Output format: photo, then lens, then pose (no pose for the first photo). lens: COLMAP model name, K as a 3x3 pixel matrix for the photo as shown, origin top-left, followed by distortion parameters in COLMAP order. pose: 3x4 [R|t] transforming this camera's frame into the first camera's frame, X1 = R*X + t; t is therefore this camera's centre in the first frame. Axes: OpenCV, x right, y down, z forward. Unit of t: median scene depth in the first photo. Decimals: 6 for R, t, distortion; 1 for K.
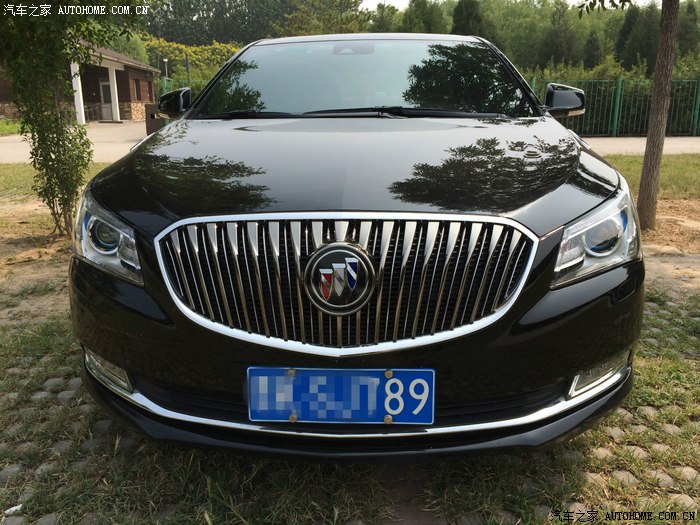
lens RADIAL K [[603.8, 0, 350.0], [0, 603.8, 262.5], [0, 0, 1]] dist [0.097033, -0.137559]
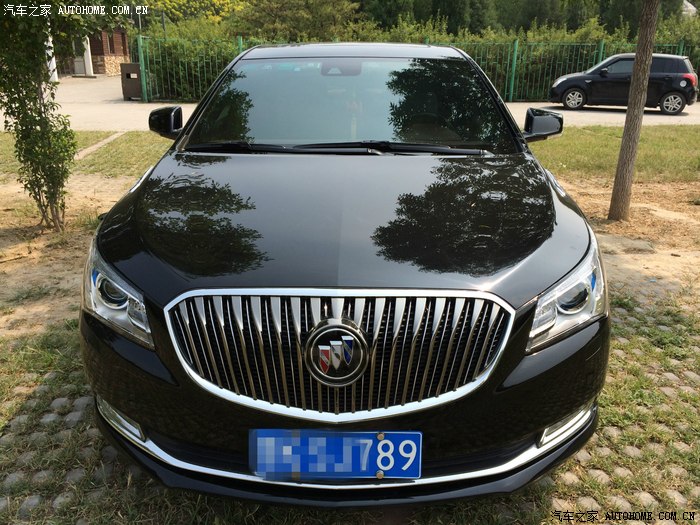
lens RADIAL K [[603.8, 0, 350.0], [0, 603.8, 262.5], [0, 0, 1]] dist [0.097033, -0.137559]
pose [[0.999513, -0.005204, 0.030771, -0.023229], [0.002868, 0.997143, 0.075477, -0.198568], [-0.031076, -0.075352, 0.996673, -0.081582]]
